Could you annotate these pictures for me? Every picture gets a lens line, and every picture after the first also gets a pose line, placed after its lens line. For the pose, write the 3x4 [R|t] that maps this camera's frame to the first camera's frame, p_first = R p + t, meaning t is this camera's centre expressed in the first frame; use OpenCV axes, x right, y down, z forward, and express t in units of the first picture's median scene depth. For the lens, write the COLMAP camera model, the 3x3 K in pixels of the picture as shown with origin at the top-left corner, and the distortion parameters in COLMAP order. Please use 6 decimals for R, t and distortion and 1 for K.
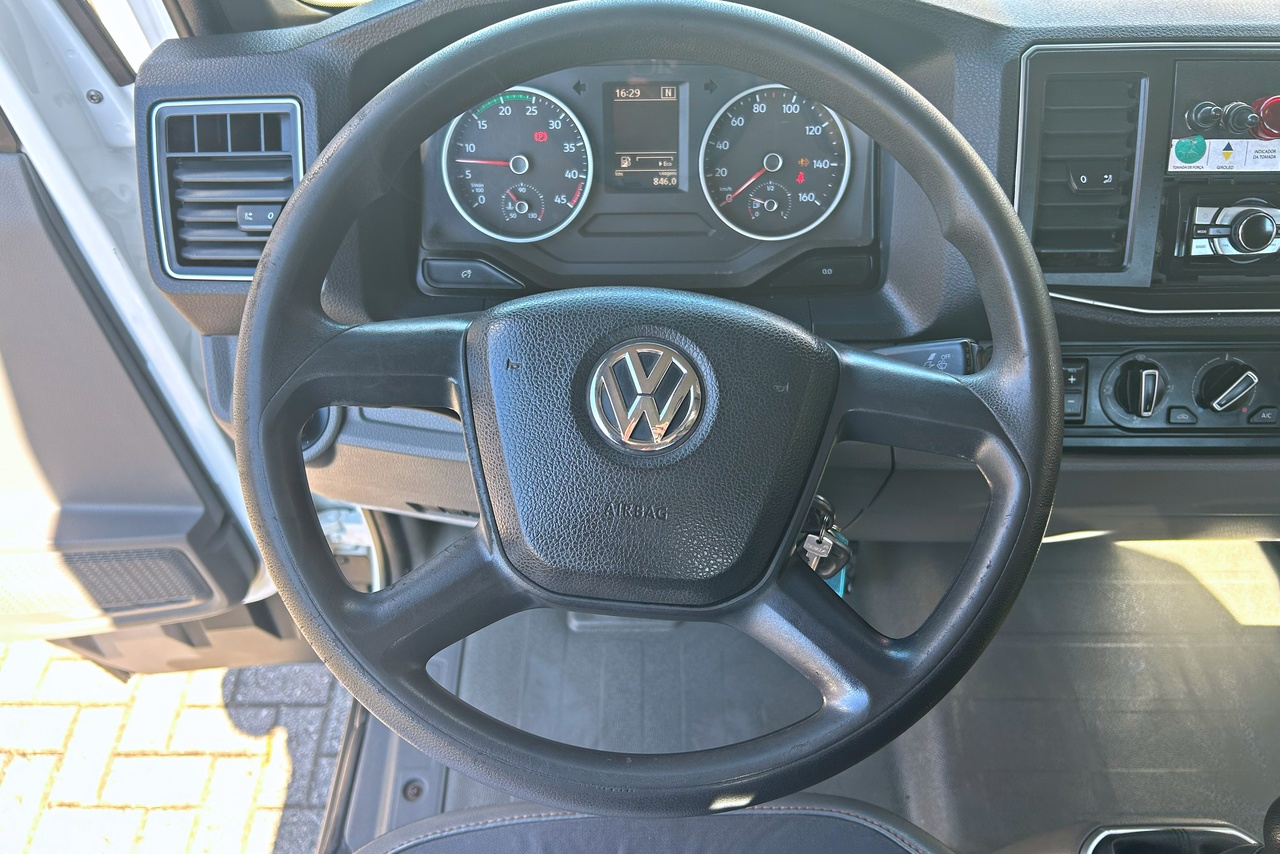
lens RADIAL K [[976.1, 0, 639.5], [0, 976.1, 403.9], [0, 0, 1]] dist [0.060585, -0.073609]
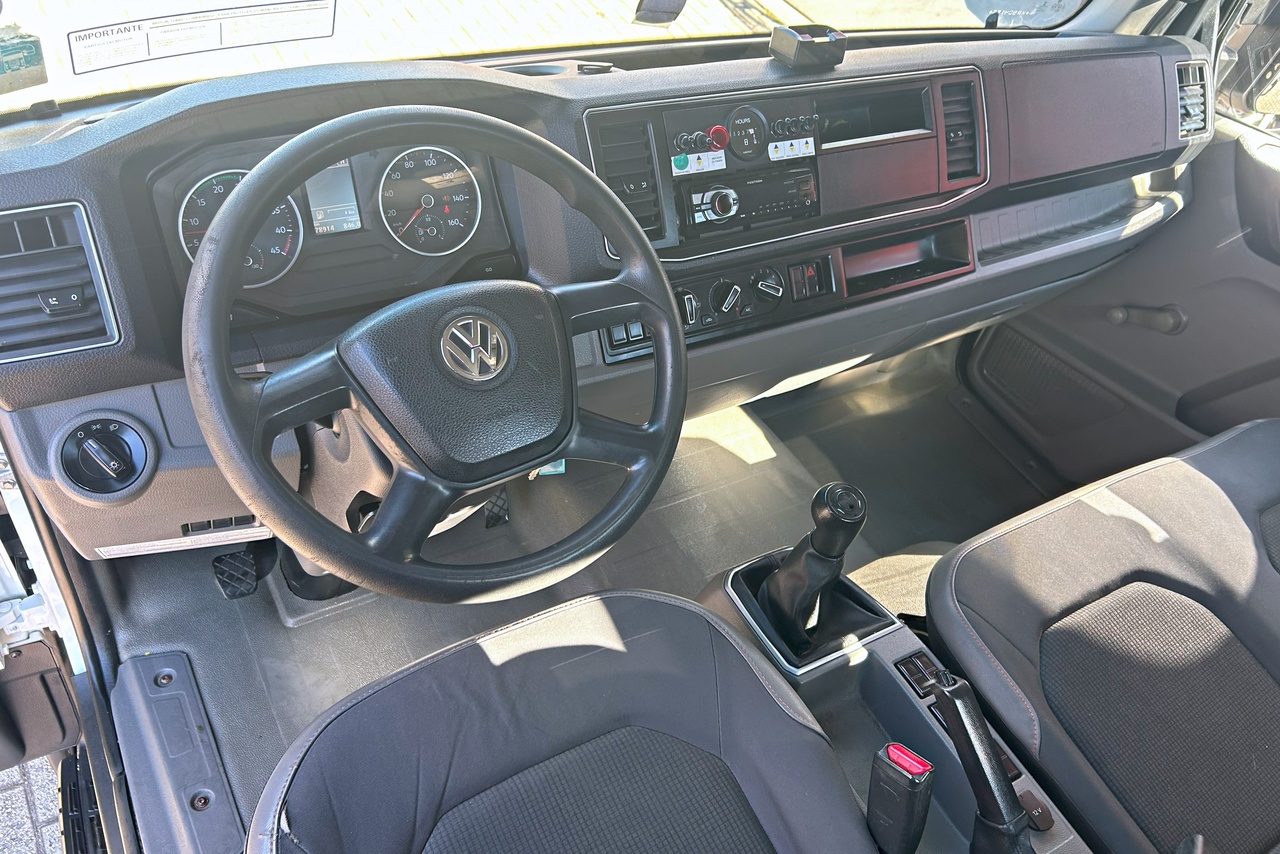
lens RADIAL K [[976.1, 0, 639.5], [0, 976.1, 403.9], [0, 0, 1]] dist [0.060585, -0.073609]
pose [[0.843222, -0.233996, 0.483966, -0.412123], [0.243979, 0.968812, 0.043330, 0.055049], [-0.479011, 0.081541, 0.874014, -0.400848]]
